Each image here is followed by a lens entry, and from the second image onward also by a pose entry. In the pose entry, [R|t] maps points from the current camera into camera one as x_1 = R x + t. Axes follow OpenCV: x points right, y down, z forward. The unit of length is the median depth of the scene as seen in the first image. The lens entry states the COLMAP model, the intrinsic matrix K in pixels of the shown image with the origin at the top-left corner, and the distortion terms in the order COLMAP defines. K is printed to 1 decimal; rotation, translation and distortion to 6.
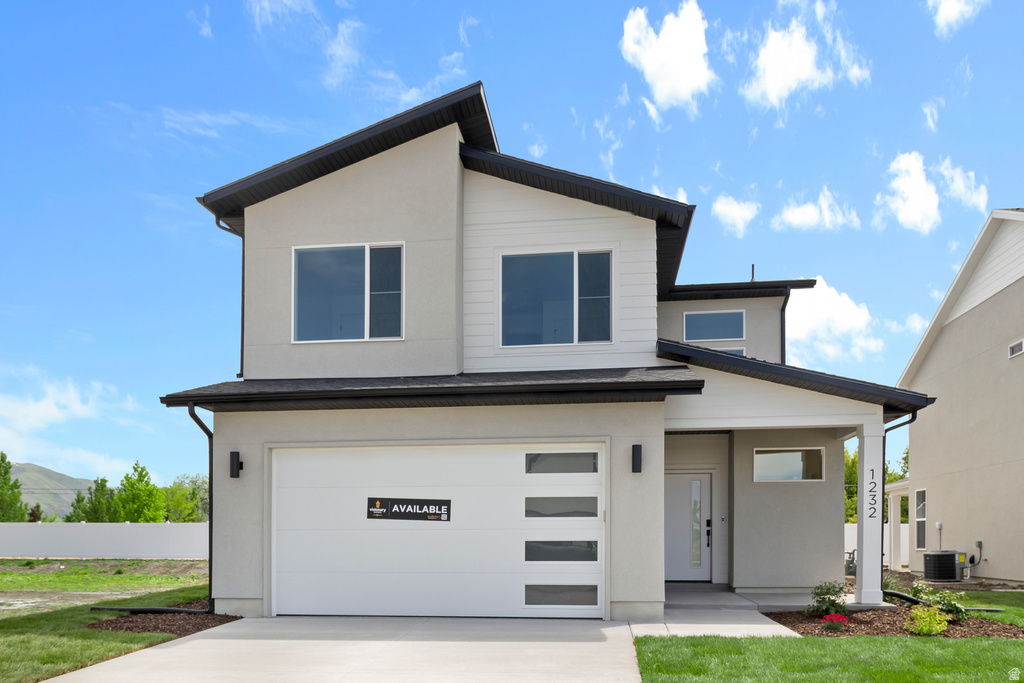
lens RADIAL K [[710.1, 0, 511.2], [0, 710.1, 390.0], [0, 0, 1]] dist [0.007180, -0.003917]
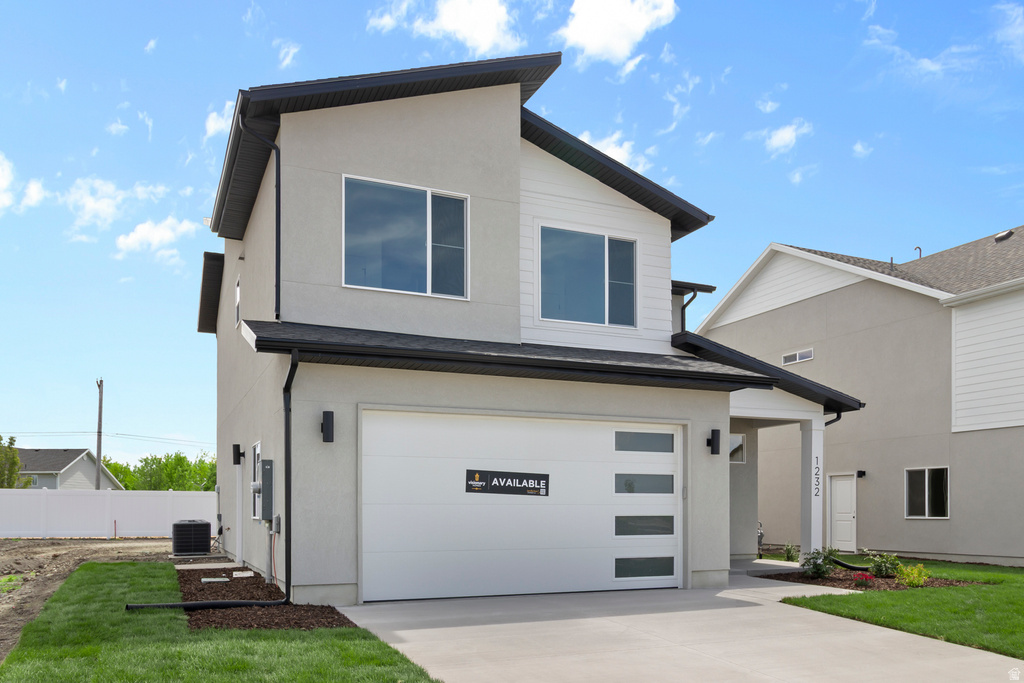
lens RADIAL K [[789.3, 0, 513.1], [0, 789.3, 344.1], [0, 0, 1]] dist [0.004284, 0.007380]
pose [[0.866038, 0.103487, 0.489150, -0.602900], [-0.100190, 0.994421, -0.032997, 0.014427], [-0.489836, -0.020431, 0.871575, 0.067329]]
